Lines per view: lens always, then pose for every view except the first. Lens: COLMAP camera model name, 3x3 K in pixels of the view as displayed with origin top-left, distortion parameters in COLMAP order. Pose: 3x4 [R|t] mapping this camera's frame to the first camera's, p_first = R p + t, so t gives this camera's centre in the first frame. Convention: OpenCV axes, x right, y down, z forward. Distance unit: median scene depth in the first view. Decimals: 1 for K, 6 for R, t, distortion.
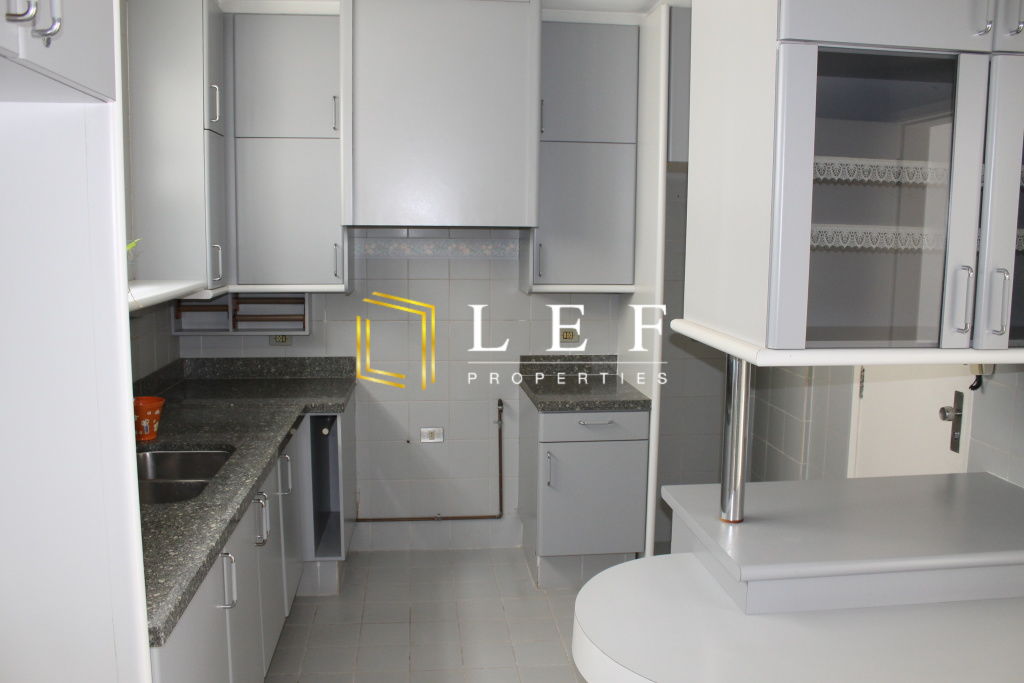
lens RADIAL K [[859.2, 0, 512.0], [0, 859.2, 341.5], [0, 0, 1]] dist [-0.000298, -0.000015]
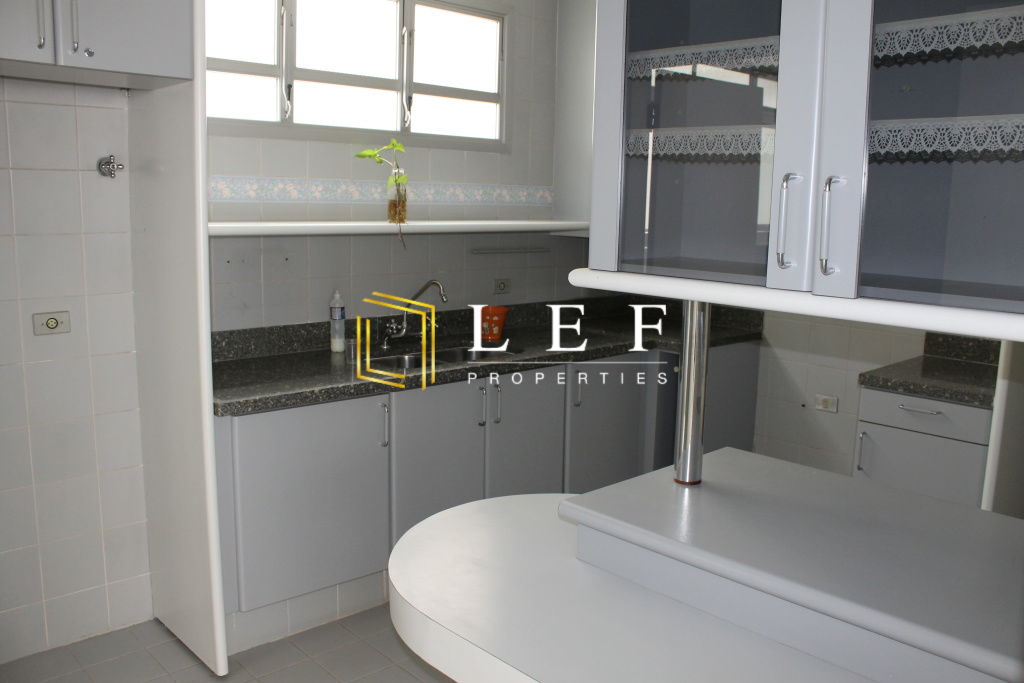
lens RADIAL K [[857.6, 0, 512.0], [0, 857.6, 341.5], [0, 0, 1]] dist [-0.211428, -0.000567]
pose [[0.601708, 0.129958, -0.788072, 0.740937], [-0.113531, 0.990572, 0.076669, 0.019064], [0.790606, 0.043338, 0.610790, 0.300394]]
